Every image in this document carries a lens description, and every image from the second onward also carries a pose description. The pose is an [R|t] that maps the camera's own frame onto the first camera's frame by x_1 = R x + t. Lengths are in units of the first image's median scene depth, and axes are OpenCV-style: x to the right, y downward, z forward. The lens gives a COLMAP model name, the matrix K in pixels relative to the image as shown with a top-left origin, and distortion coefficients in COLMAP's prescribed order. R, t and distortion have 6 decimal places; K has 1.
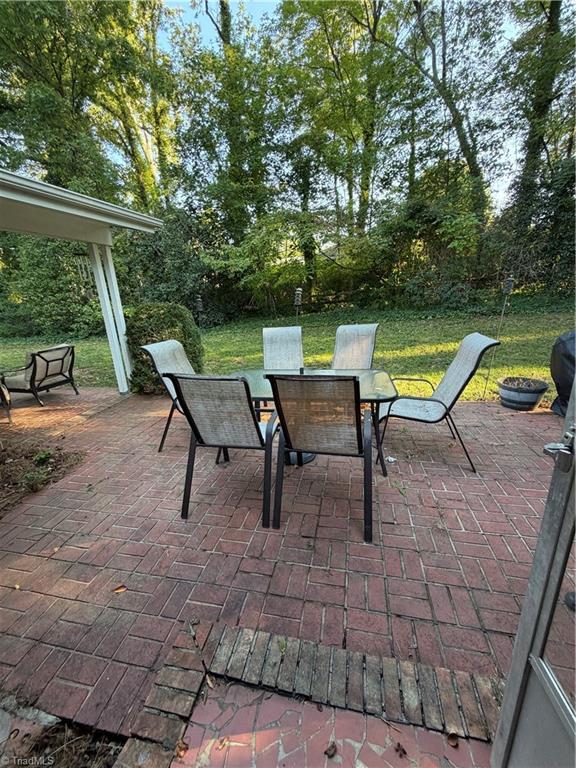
lens RADIAL K [[307.4, 0, 288.0], [0, 307.4, 384.0], [0, 0, 1]] dist [-0.001054, -0.000201]
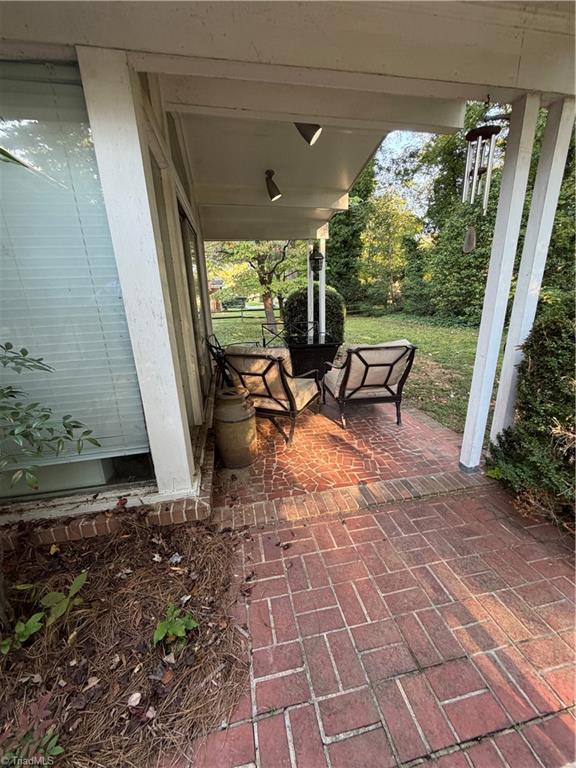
lens RADIAL K [[307.4, 0, 288.0], [0, 307.4, 384.0], [0, 0, 1]] dist [-0.001054, -0.000201]
pose [[0.408889, 0.301322, -0.861403, -0.292538], [-0.258322, 0.943527, 0.207429, -0.115554], [0.875259, 0.137704, 0.463636, 0.548679]]
